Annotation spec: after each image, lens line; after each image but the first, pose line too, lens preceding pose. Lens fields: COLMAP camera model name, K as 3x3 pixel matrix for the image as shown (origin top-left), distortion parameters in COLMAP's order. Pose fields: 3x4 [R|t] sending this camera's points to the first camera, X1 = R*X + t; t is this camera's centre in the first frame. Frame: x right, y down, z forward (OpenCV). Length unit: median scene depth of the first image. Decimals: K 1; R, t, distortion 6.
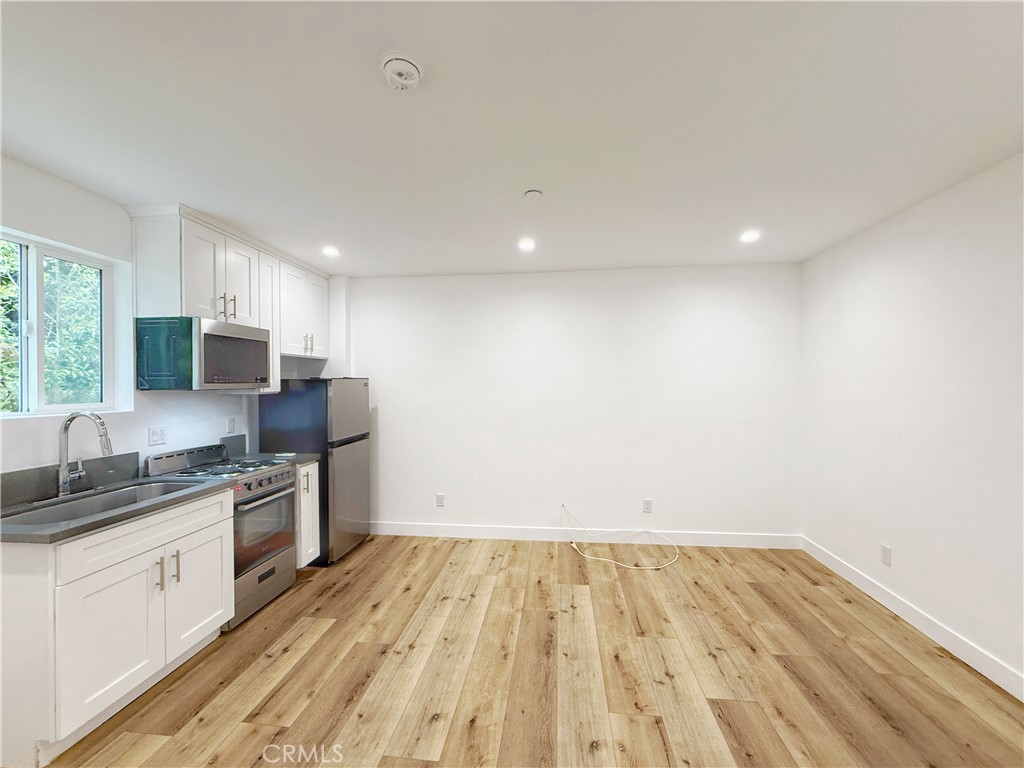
lens RADIAL K [[408.2, 0, 510.3], [0, 408.2, 383.8], [0, 0, 1]] dist [-0.001941, -0.000024]
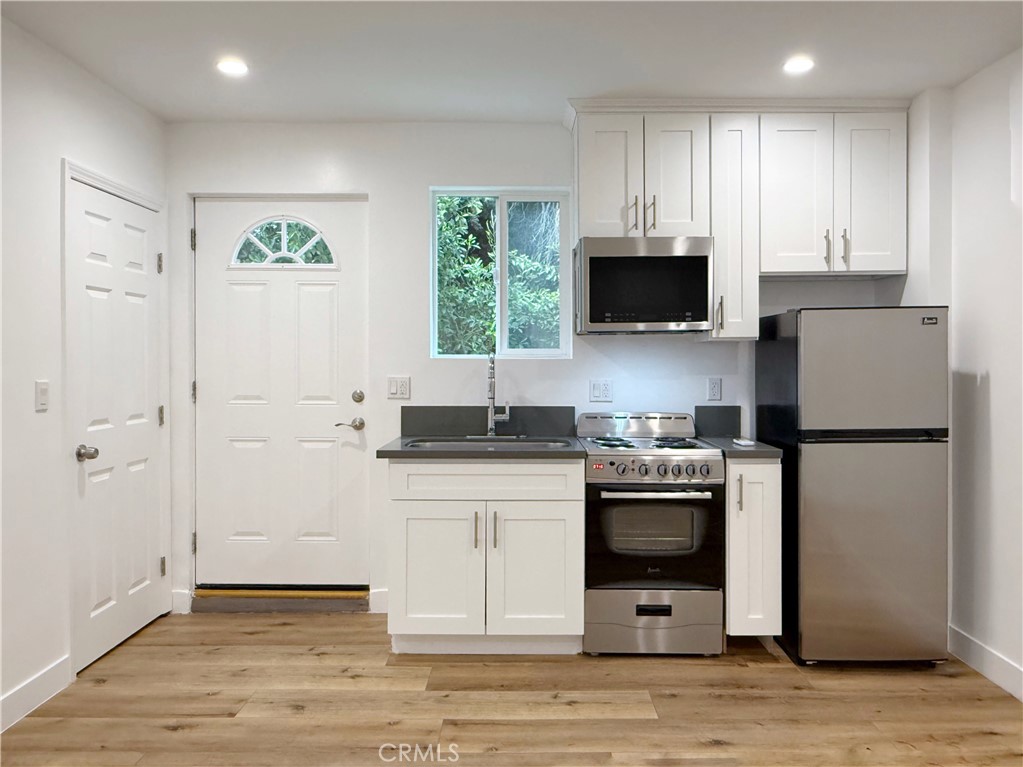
lens RADIAL K [[729.3, 0, 518.6], [0, 729.3, 373.7], [0, 0, 1]] dist [-0.007213, 0.002605]
pose [[0.109999, 0.020880, -0.993712, 0.581206], [0.001815, 0.999773, 0.021208, 0.063890], [0.993930, -0.004136, 0.109937, 0.697729]]
